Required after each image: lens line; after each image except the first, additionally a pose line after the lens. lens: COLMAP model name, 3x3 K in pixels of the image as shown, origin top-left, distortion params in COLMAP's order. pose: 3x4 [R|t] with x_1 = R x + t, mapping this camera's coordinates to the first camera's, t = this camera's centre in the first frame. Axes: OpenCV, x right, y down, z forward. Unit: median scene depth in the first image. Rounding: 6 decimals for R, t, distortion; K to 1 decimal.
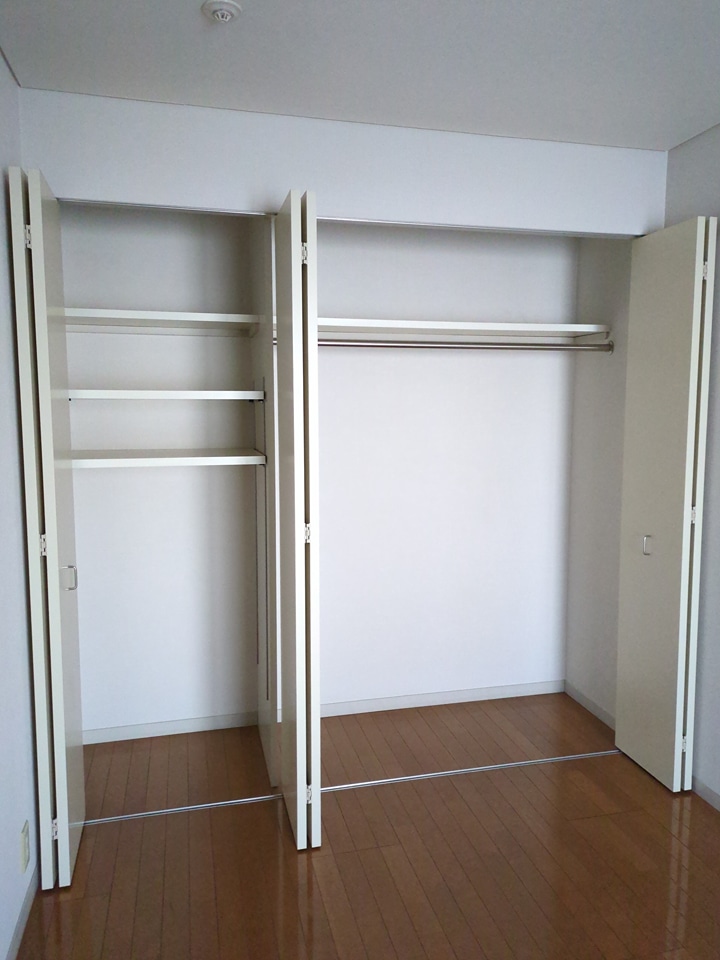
lens RADIAL K [[709.7, 0, 364.3], [0, 709.7, 475.9], [0, 0, 1]] dist [0.057609, -0.042388]
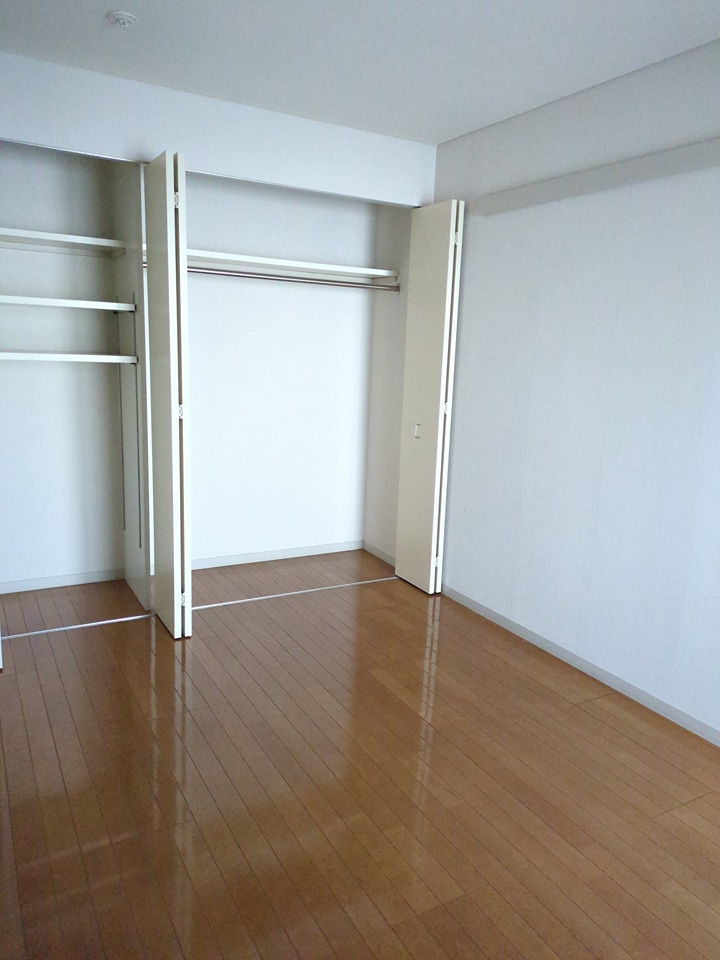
lens RADIAL K [[692.0, 0, 379.8], [0, 692.0, 482.3], [0, 0, 1]] dist [0.090357, -0.126600]
pose [[0.959686, -0.013991, 0.280725, -0.074641], [-0.014726, 0.994886, 0.099925, 0.062551], [-0.280687, -0.100030, 0.954573, -0.331133]]
